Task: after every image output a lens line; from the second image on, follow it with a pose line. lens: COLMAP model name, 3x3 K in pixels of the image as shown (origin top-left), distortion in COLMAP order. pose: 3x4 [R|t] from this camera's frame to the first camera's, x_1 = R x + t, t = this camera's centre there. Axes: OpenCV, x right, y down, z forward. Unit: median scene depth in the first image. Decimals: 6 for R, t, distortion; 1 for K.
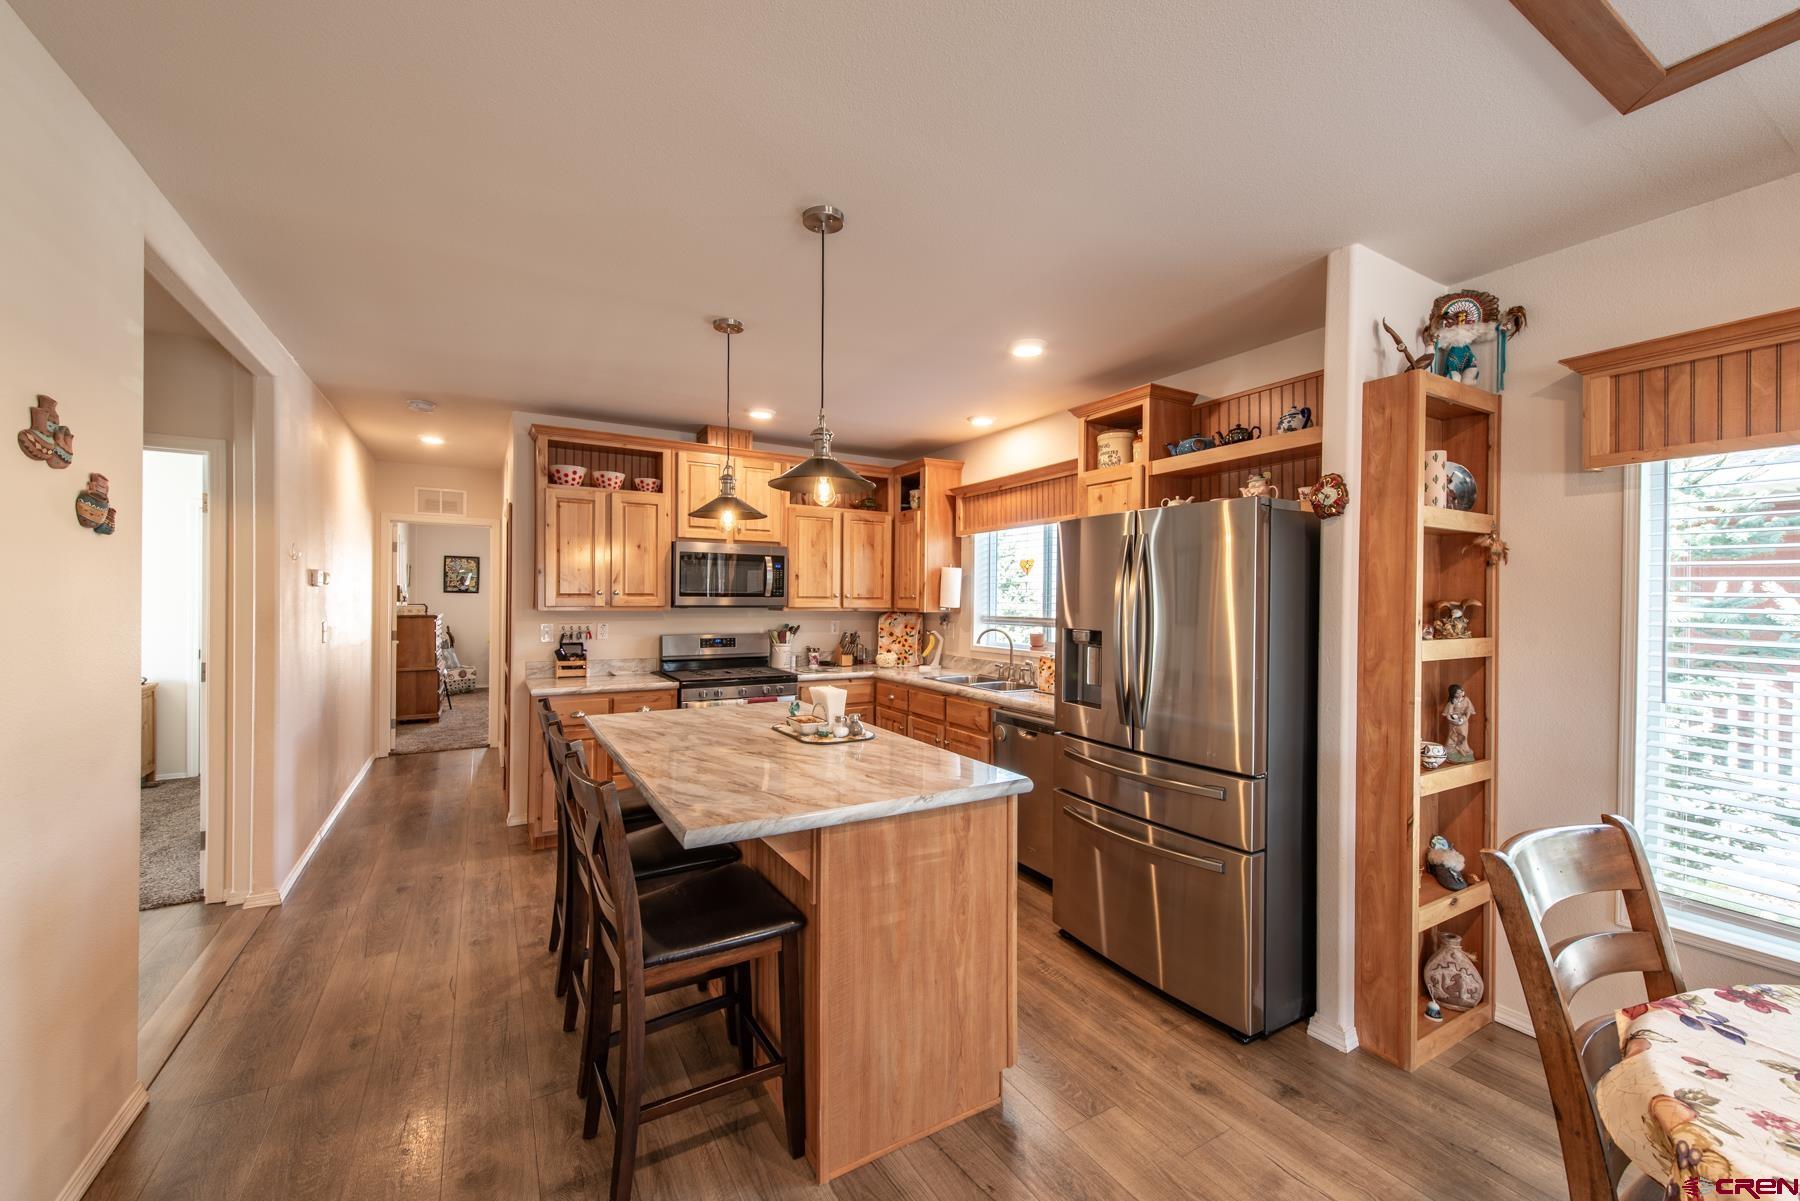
lens RADIAL K [[700.7, 0, 871.3], [0, 700.7, 612.3], [0, 0, 1]] dist [0.011233, -0.002353]
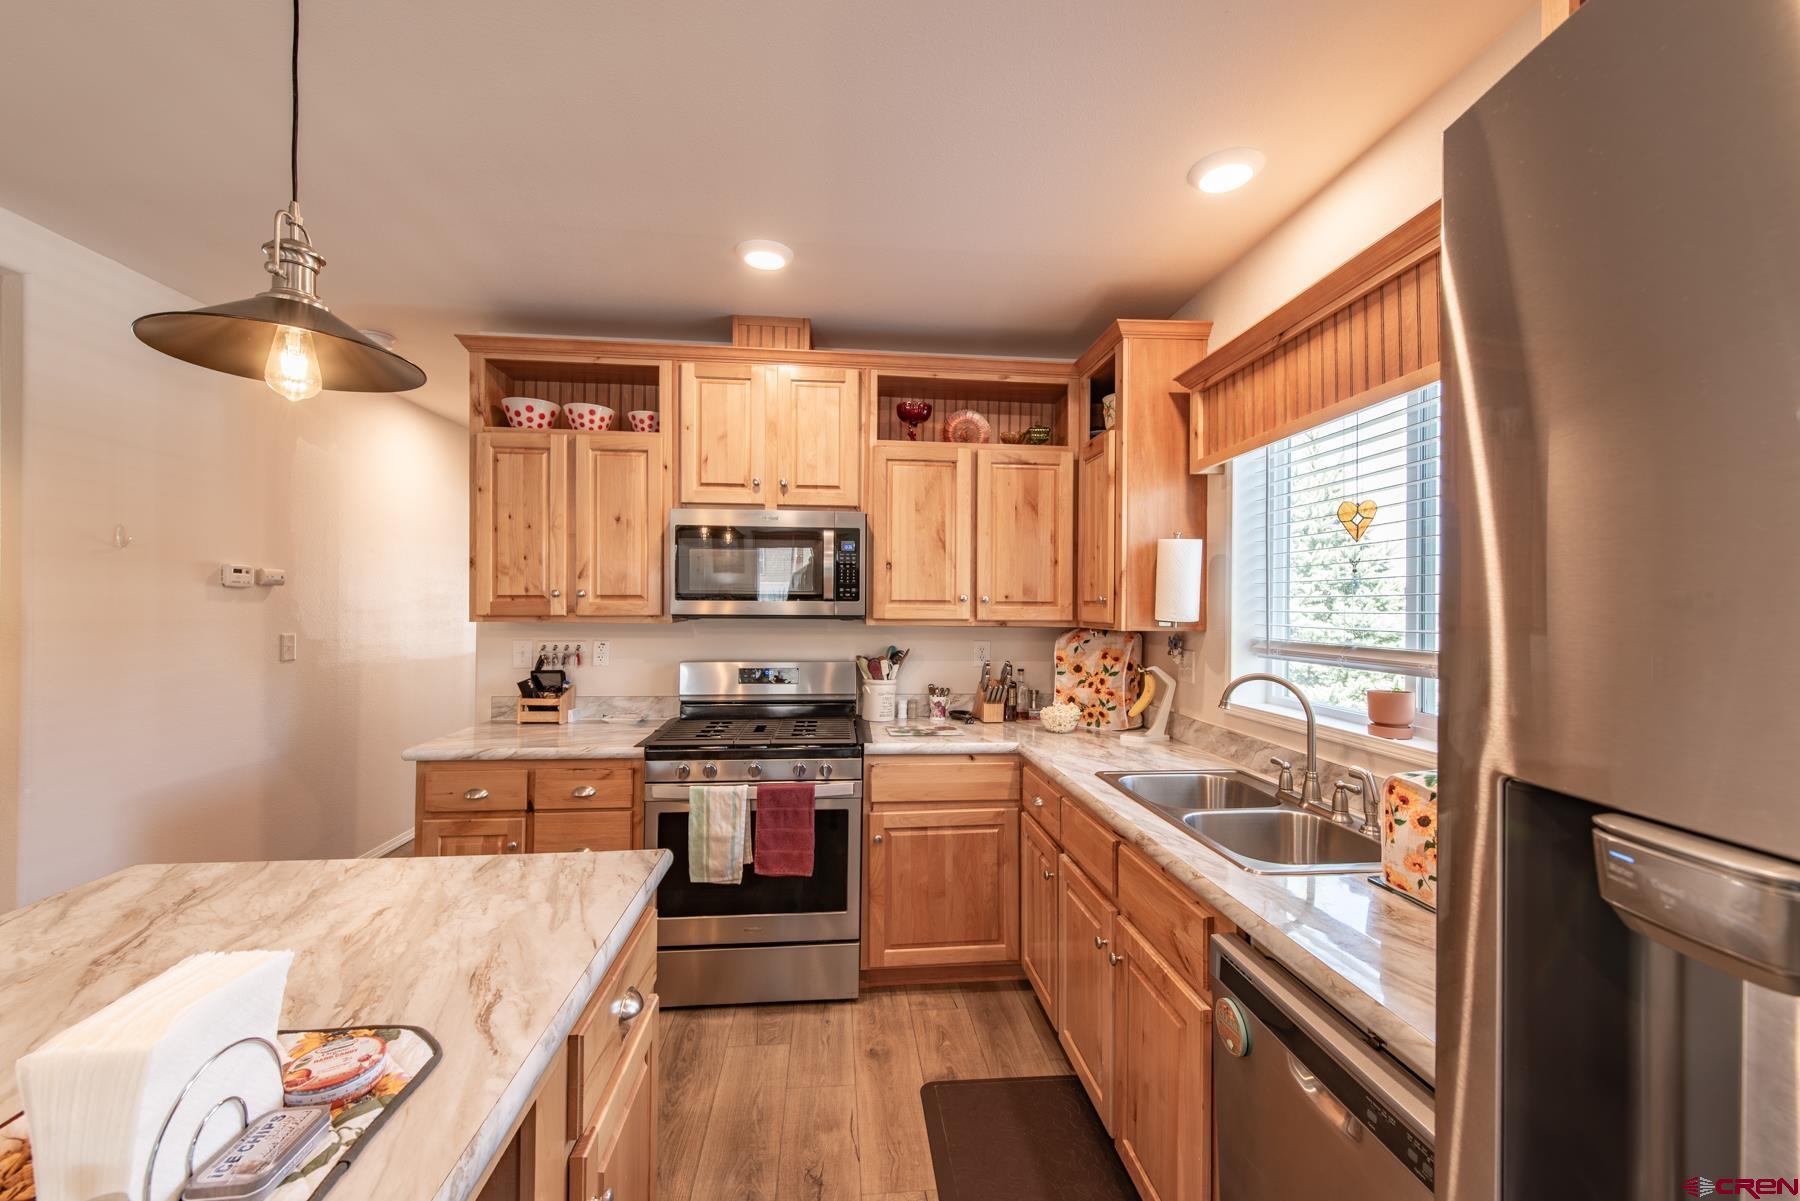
lens RADIAL K [[700.7, 0, 896.2], [0, 700.7, 601.7], [0, 0, 1]] dist [0.011233, -0.002353]
pose [[0.918140, -0.003386, -0.396242, 0.127532], [-0.008147, 0.999591, -0.027420, -0.005404], [0.396172, 0.028404, 0.917737, 0.484078]]
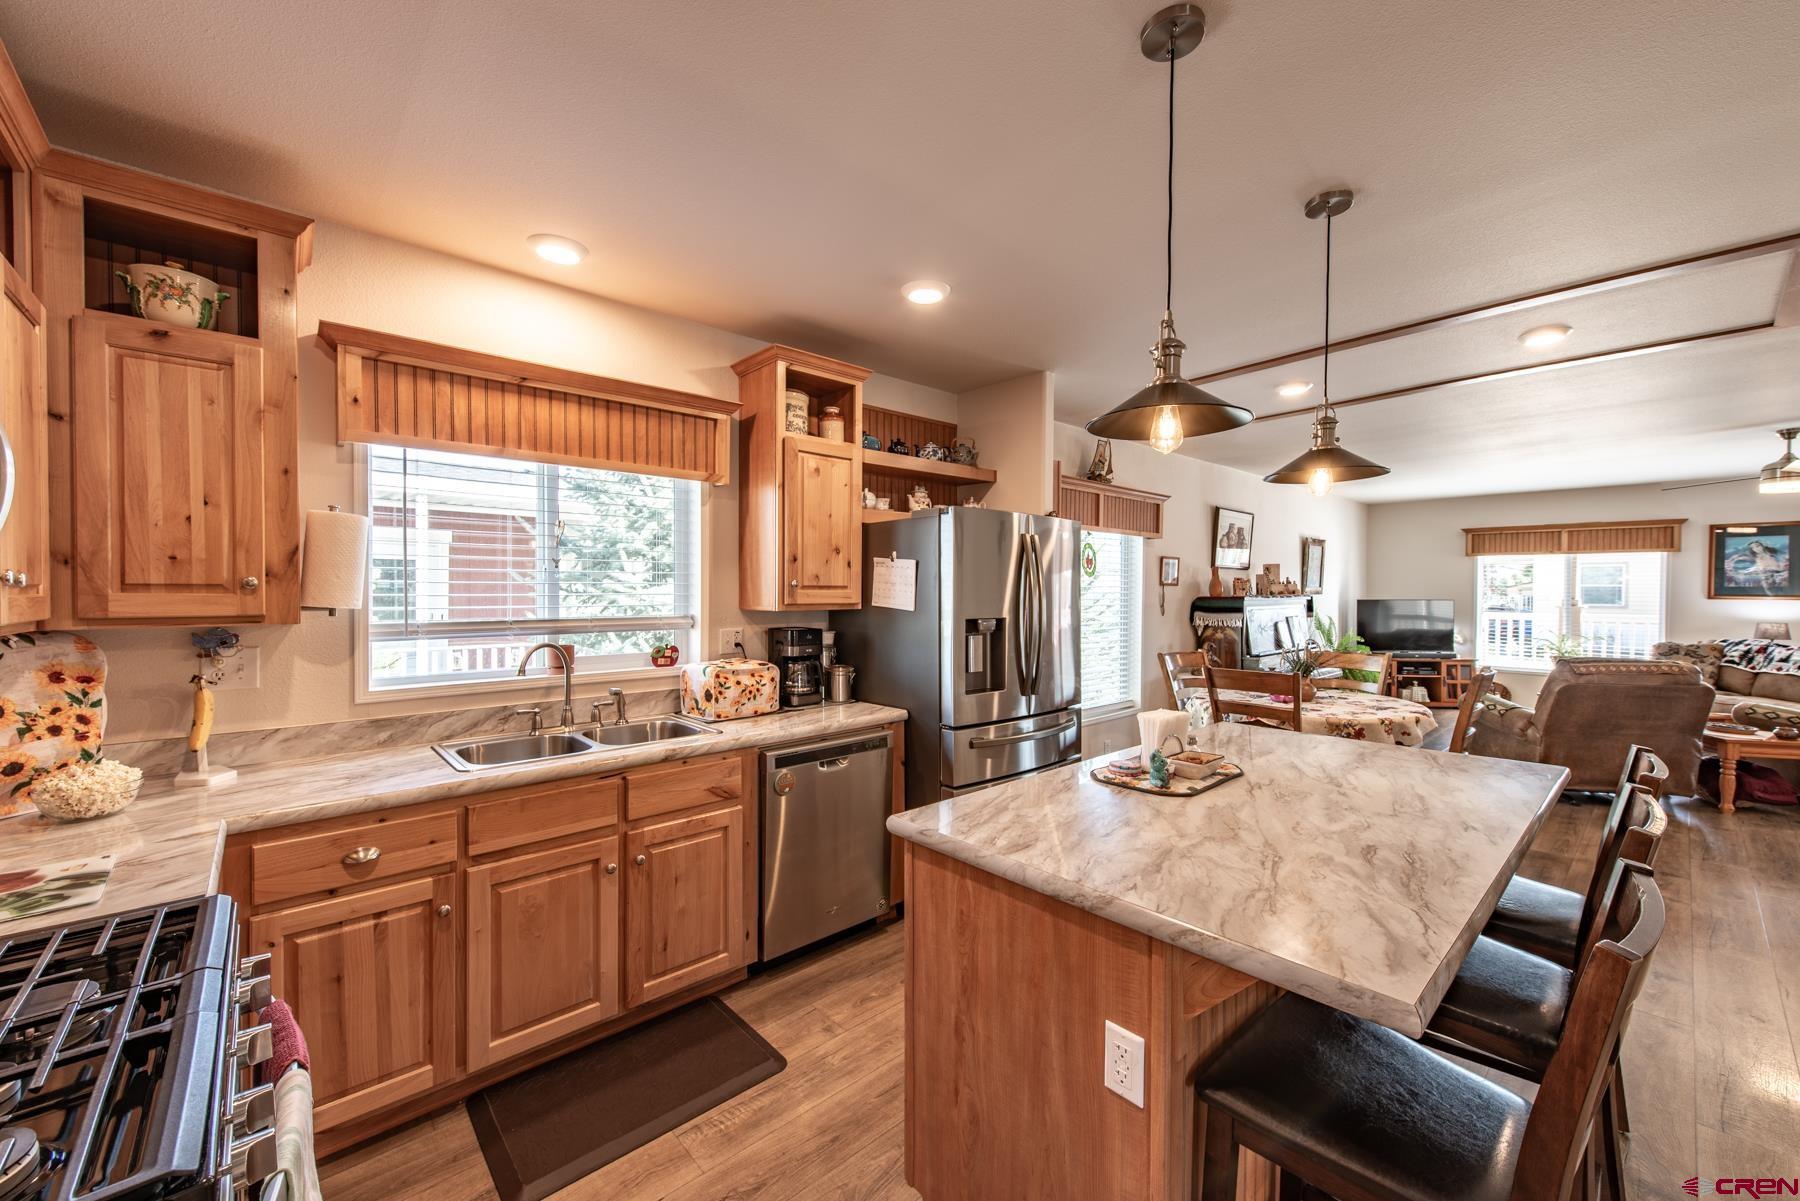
lens RADIAL K [[700.7, 0, 899.2], [0, 700.7, 598.3], [0, 0, 1]] dist [0.011233, -0.002353]
pose [[-0.222202, -0.016799, 0.974856, -0.376621], [0.016674, 0.999640, 0.021026, -0.016435], [-0.974858, 0.020927, -0.221842, 0.775149]]
